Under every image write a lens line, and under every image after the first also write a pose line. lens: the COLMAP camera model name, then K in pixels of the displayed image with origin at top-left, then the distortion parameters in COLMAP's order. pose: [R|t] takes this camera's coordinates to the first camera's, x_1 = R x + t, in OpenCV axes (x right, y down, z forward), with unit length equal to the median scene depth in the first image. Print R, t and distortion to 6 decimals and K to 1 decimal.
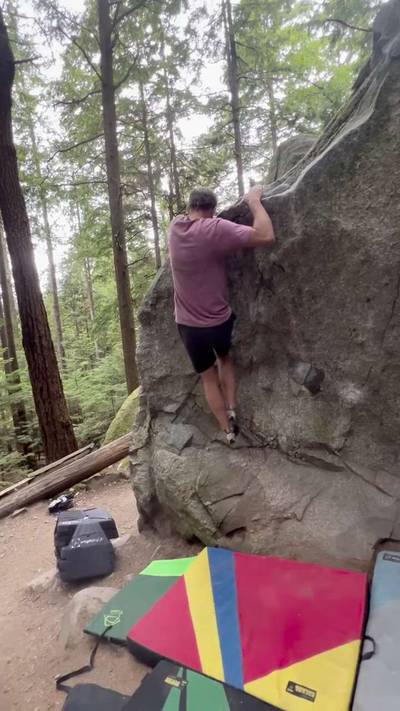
lens RADIAL K [[324.8, 0, 202.2], [0, 324.8, 351.8], [0, 0, 1]] dist [-0.001813, -0.000328]
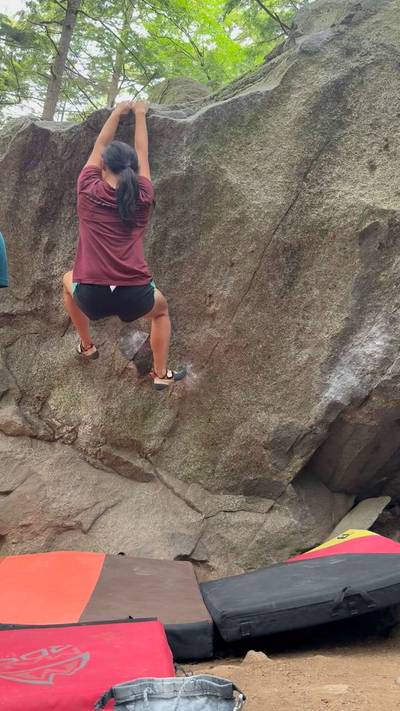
lens RADIAL K [[602.9, 0, 201.3], [0, 602.9, 355.0], [0, 0, 1]] dist [0.174785, -0.363684]
pose [[0.840638, 0.291212, 0.456644, -0.209426], [-0.213942, 0.953122, -0.213980, 0.355104], [-0.497551, 0.082185, 0.863533, -0.326070]]
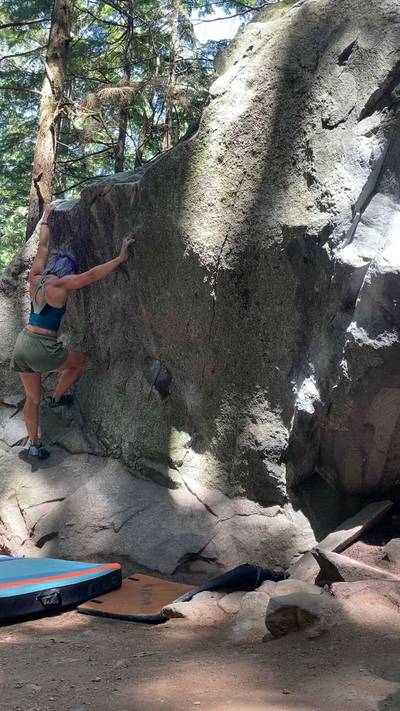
lens RADIAL K [[619.4, 0, 201.9], [0, 619.4, 357.9], [0, 0, 1]] dist [0.110433, -0.189954]
pose [[0.984309, 0.176010, 0.012515, 0.398168], [-0.173927, 0.979726, -0.099426, 0.170907], [-0.029761, 0.095689, 0.994966, -0.714354]]
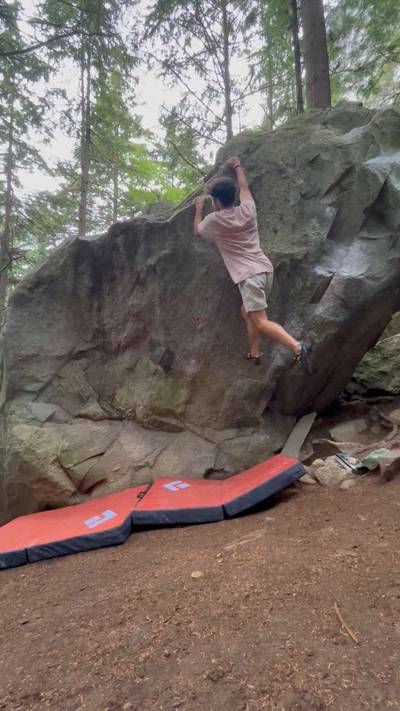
lens RADIAL K [[330.1, 0, 211.1], [0, 330.1, 356.4], [0, 0, 1]] dist [-0.003086, -0.000447]
pose [[0.846208, 0.133141, 0.515951, -0.205817], [-0.020784, 0.975791, -0.217714, 0.351433], [-0.532447, 0.173508, 0.828489, -0.235447]]
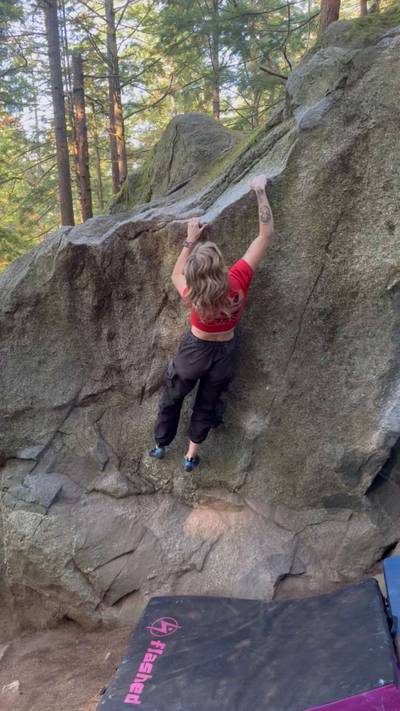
lens RADIAL K [[582.6, 0, 200.0], [0, 582.6, 355.5], [0, 0, 1]] dist [0.182626, -0.380239]
pose [[0.923176, 0.008110, 0.384293, -0.303114], [-0.012923, 0.999867, 0.009945, -0.076786], [-0.384161, -0.014147, 0.923158, -0.449997]]
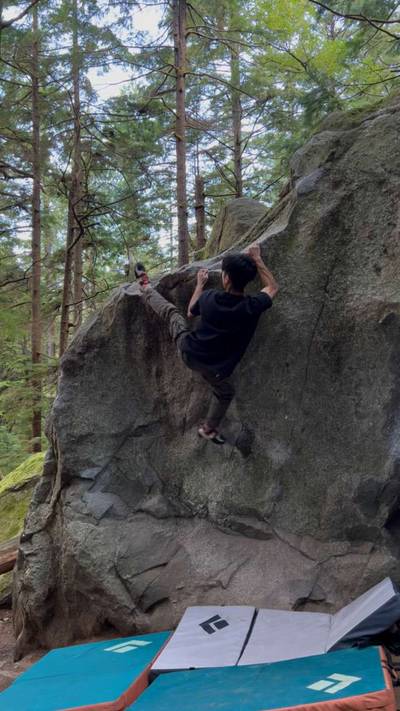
lens RADIAL K [[585.4, 0, 200.0], [0, 585.4, 355.5], [0, 0, 1]] dist [0.122236, -0.297652]
pose [[0.981802, 0.083839, 0.170402, -0.119149], [-0.055621, 0.984875, -0.164094, 0.126355], [-0.181582, 0.151630, 0.971615, -0.740287]]
